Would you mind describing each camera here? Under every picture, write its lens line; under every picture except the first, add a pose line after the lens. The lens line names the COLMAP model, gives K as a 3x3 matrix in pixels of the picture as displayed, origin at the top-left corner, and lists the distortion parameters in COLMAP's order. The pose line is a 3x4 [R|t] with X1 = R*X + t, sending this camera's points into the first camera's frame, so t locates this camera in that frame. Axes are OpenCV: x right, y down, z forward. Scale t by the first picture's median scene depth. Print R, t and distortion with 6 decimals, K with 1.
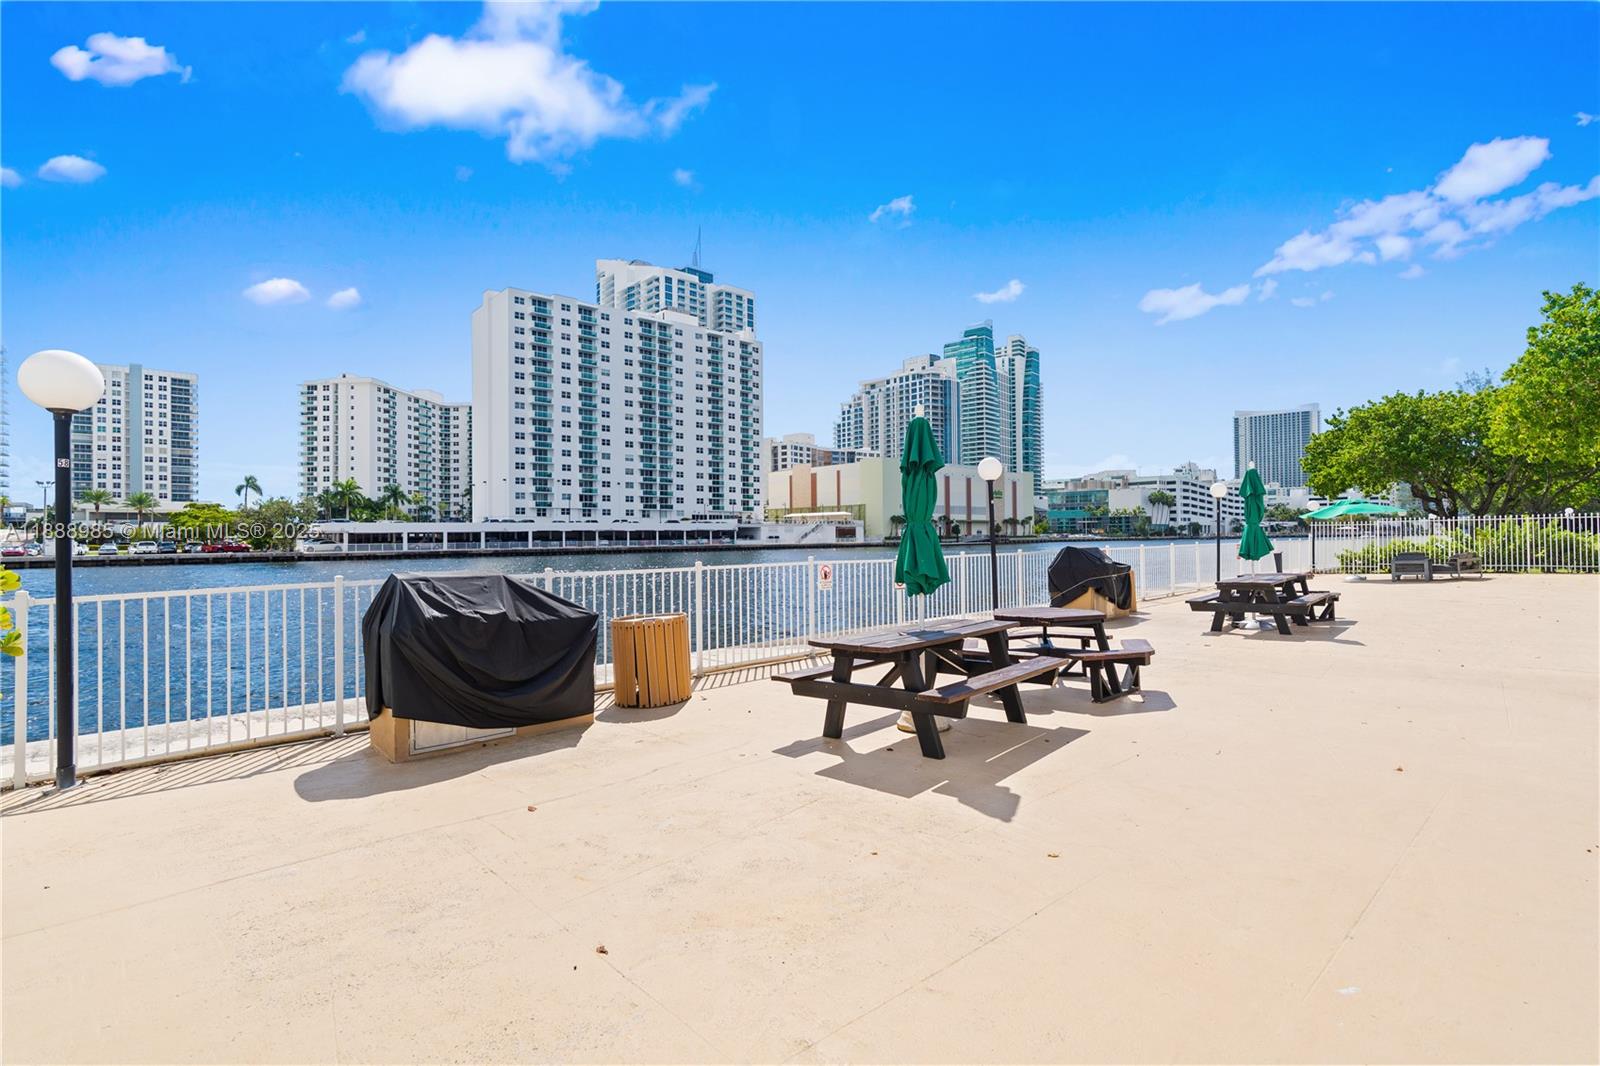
lens RADIAL K [[719.9, 0, 807.0], [0, 719.9, 535.9], [0, 0, 1]] dist [-0.001406, -0.000329]
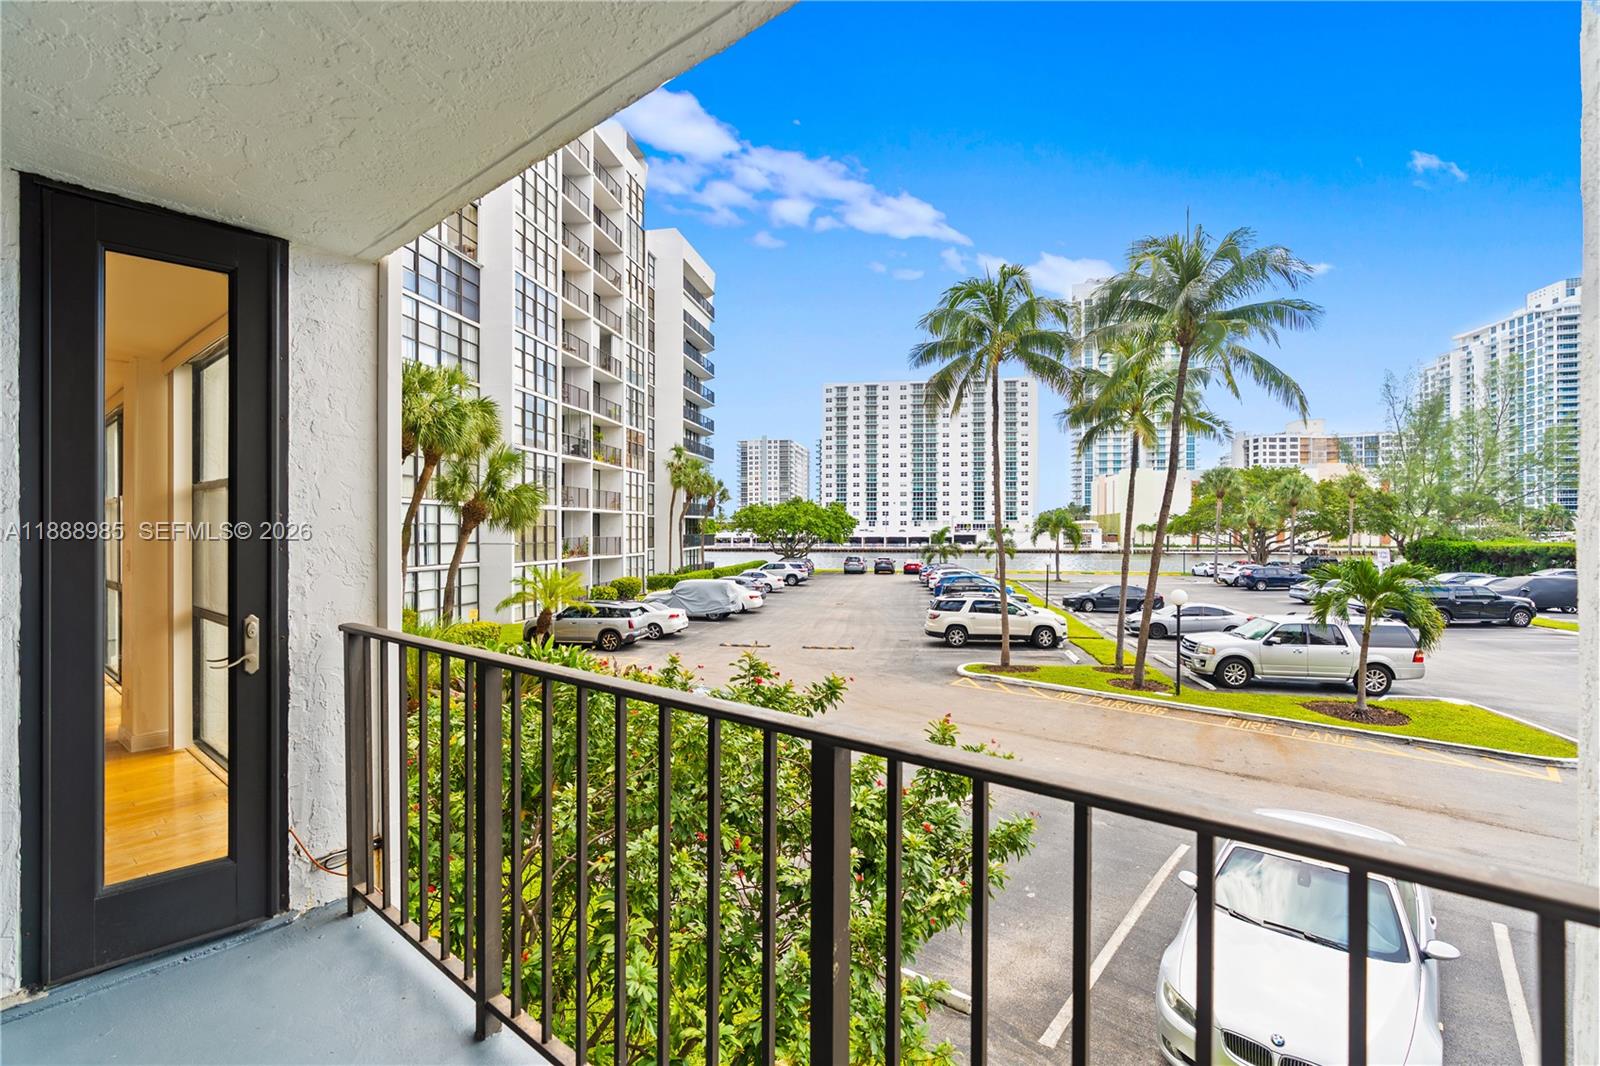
lens RADIAL K [[719.9, 0, 804.5], [0, 719.9, 537.0], [0, 0, 1]] dist [-0.001406, -0.000329]
pose [[0.623336, 0.015860, -0.781793, 0.650959], [-0.006097, 0.999862, 0.015422, -0.022830], [0.781930, -0.004847, 0.623347, -0.026174]]
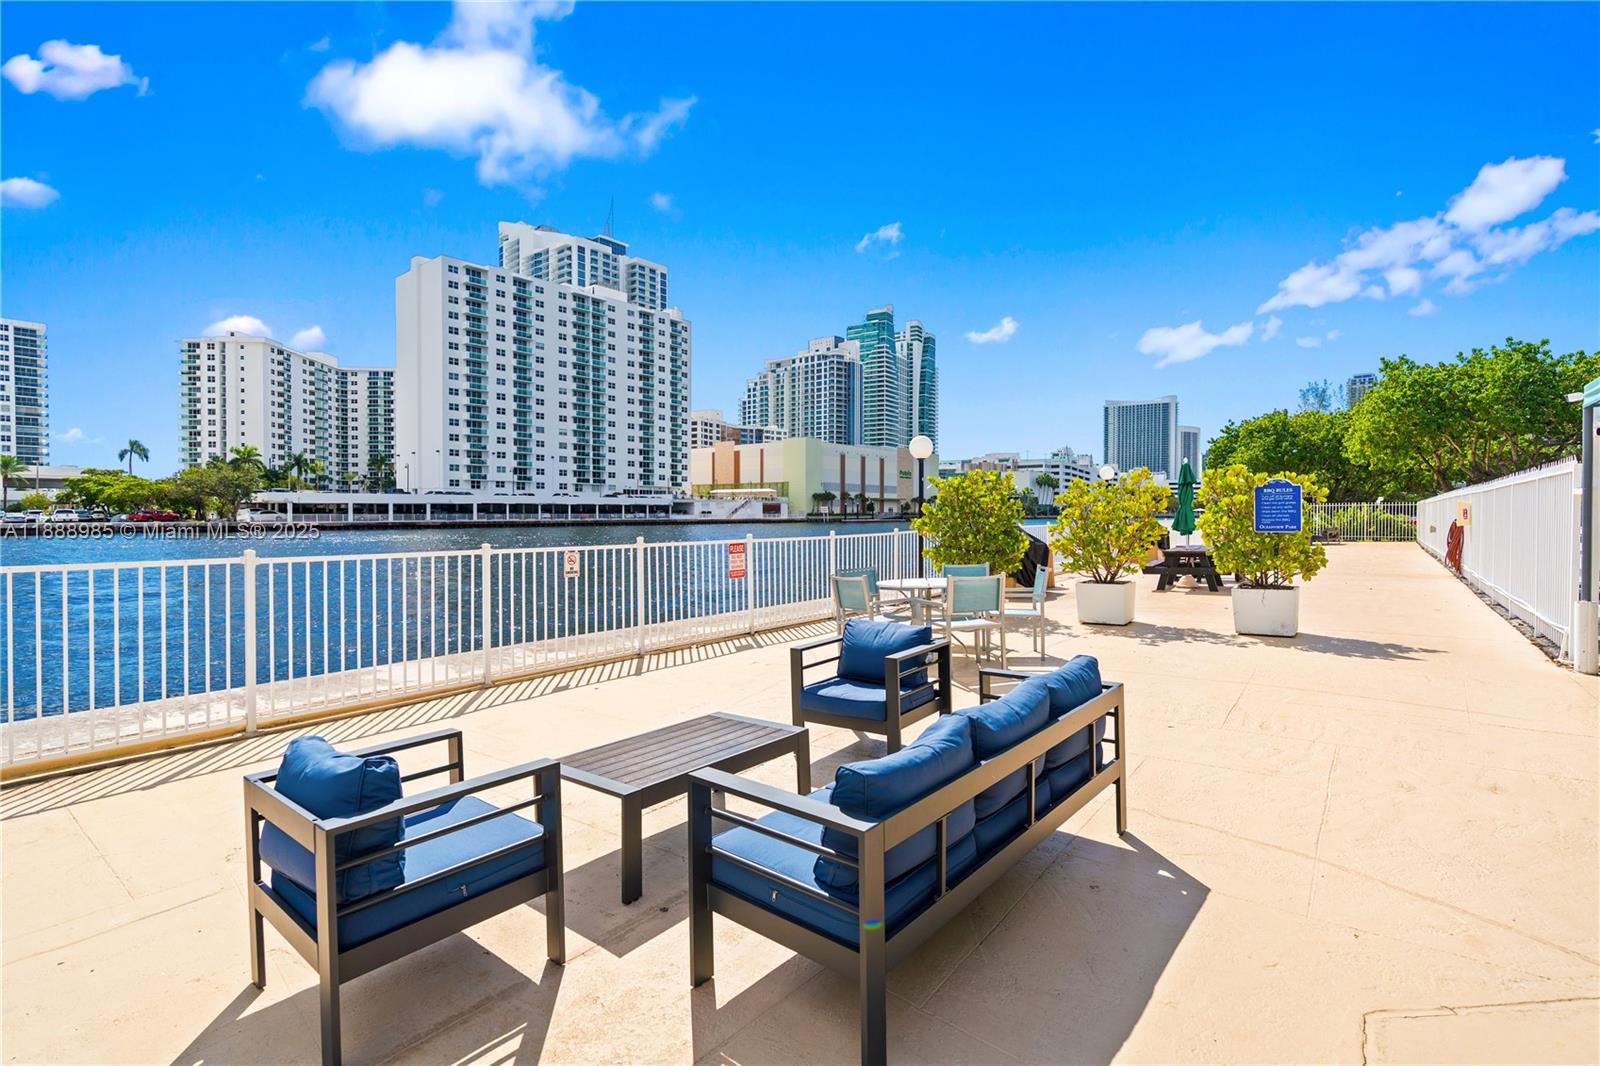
lens RADIAL K [[719.9, 0, 805.0], [0, 719.9, 529.2], [0, 0, 1]] dist [-0.001406, -0.000329]
pose [[0.988991, 0.007780, 0.147770, -0.052684], [-0.011301, 0.999672, 0.023004, 0.000546], [-0.147543, -0.024420, 0.988754, -0.043901]]
